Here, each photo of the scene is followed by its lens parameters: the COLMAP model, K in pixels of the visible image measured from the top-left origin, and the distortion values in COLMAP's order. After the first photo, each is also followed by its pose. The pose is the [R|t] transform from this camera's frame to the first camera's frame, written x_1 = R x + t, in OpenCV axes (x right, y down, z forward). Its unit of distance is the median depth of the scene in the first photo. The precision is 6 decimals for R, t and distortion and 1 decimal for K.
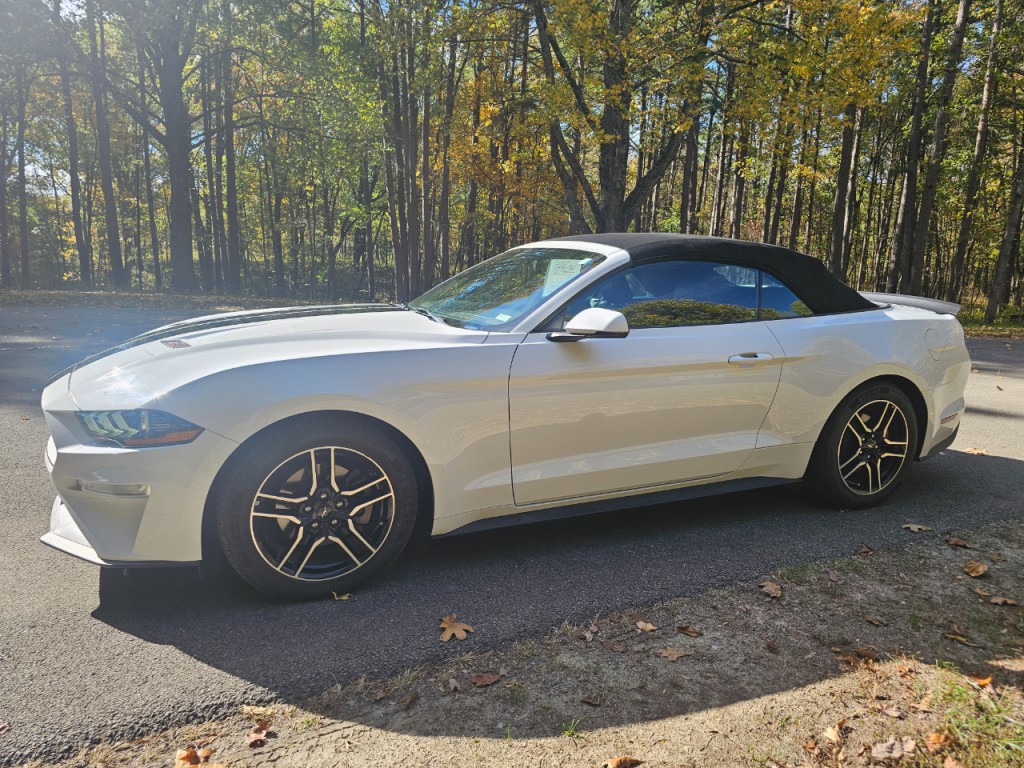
lens RADIAL K [[681.5, 0, 531.8], [0, 681.5, 385.1], [0, 0, 1]] dist [0.056295, -0.046692]
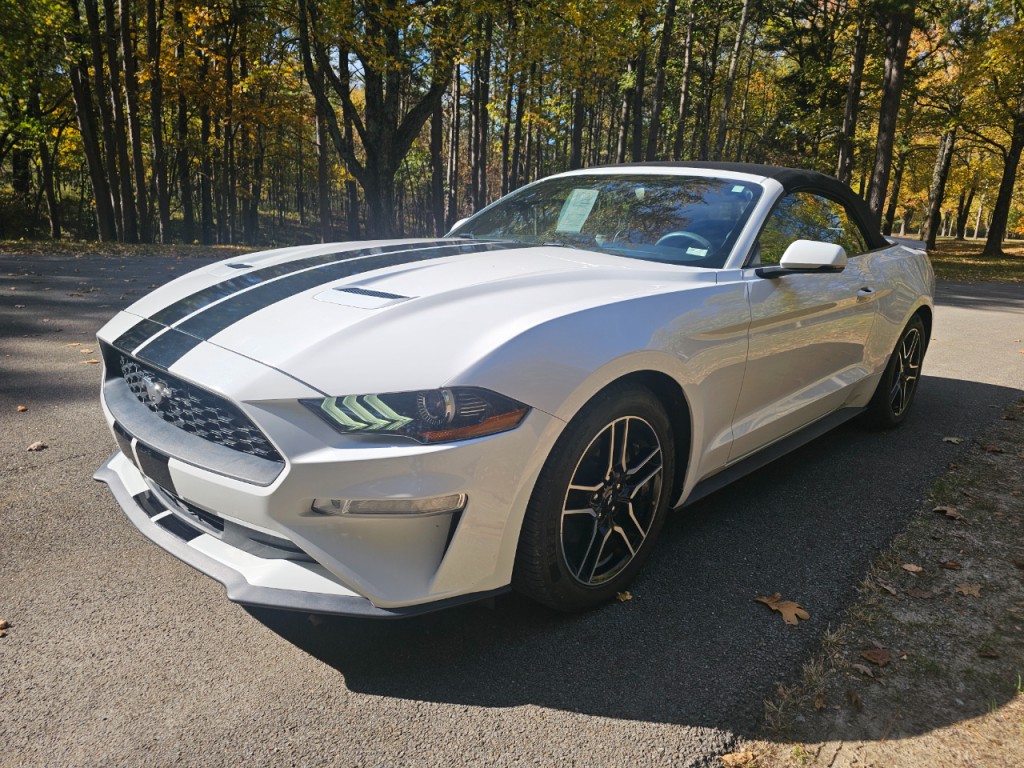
lens RADIAL K [[681.5, 0, 531.8], [0, 681.5, 385.1], [0, 0, 1]] dist [0.056295, -0.046692]
pose [[0.923423, -0.076544, 0.376074, -0.656784], [0.045735, 0.994874, 0.090194, -0.021701], [-0.381050, -0.066087, 0.922190, 0.299608]]
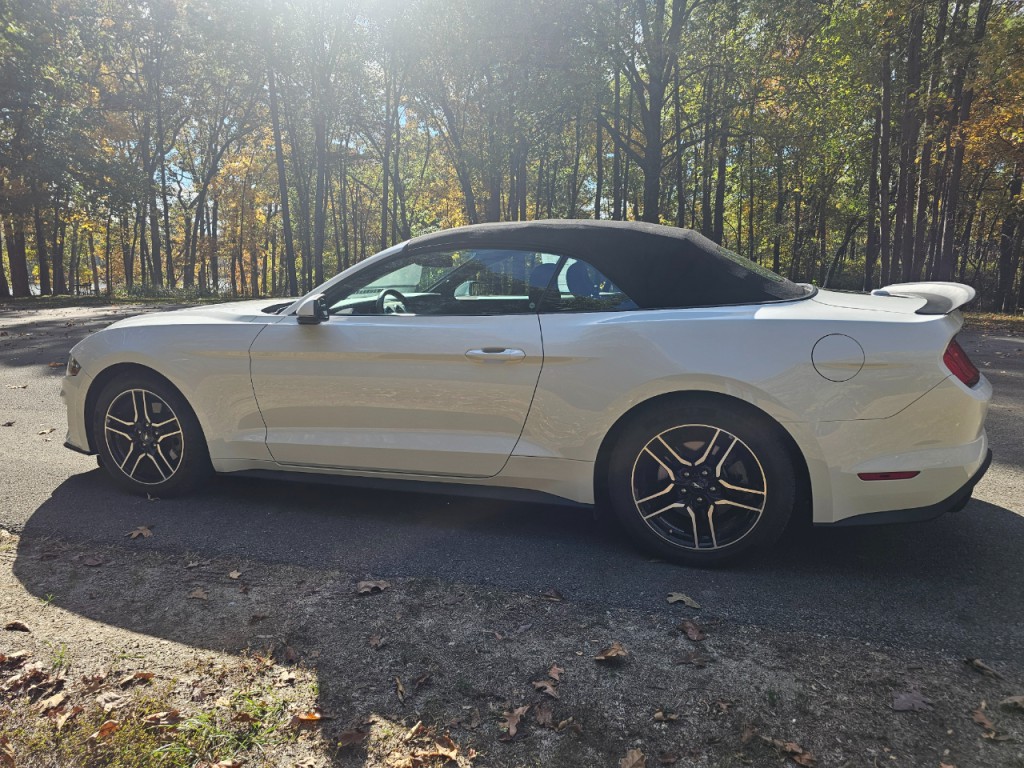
lens RADIAL K [[687.5, 0, 525.3], [0, 687.5, 384.6], [0, 0, 1]] dist [0.054649, -0.043071]
pose [[0.735788, 0.087173, -0.671578, 1.197330], [-0.095443, 0.995131, 0.024603, -0.029826], [0.670453, 0.045995, 0.740525, 0.440661]]
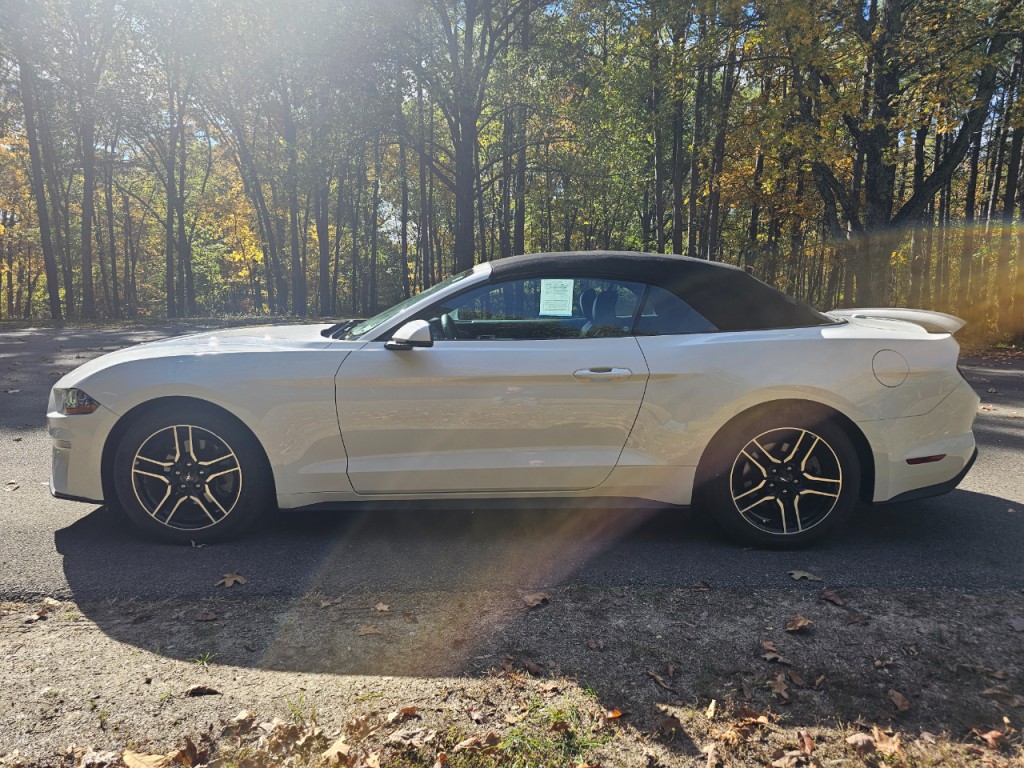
lens RADIAL K [[681.5, 0, 531.8], [0, 681.5, 385.1], [0, 0, 1]] dist [0.056295, -0.046692]
pose [[0.908816, 0.038687, -0.415399, 0.787689], [-0.055715, 0.998027, -0.028945, 0.015433], [0.413460, 0.049450, 0.909179, 0.081304]]
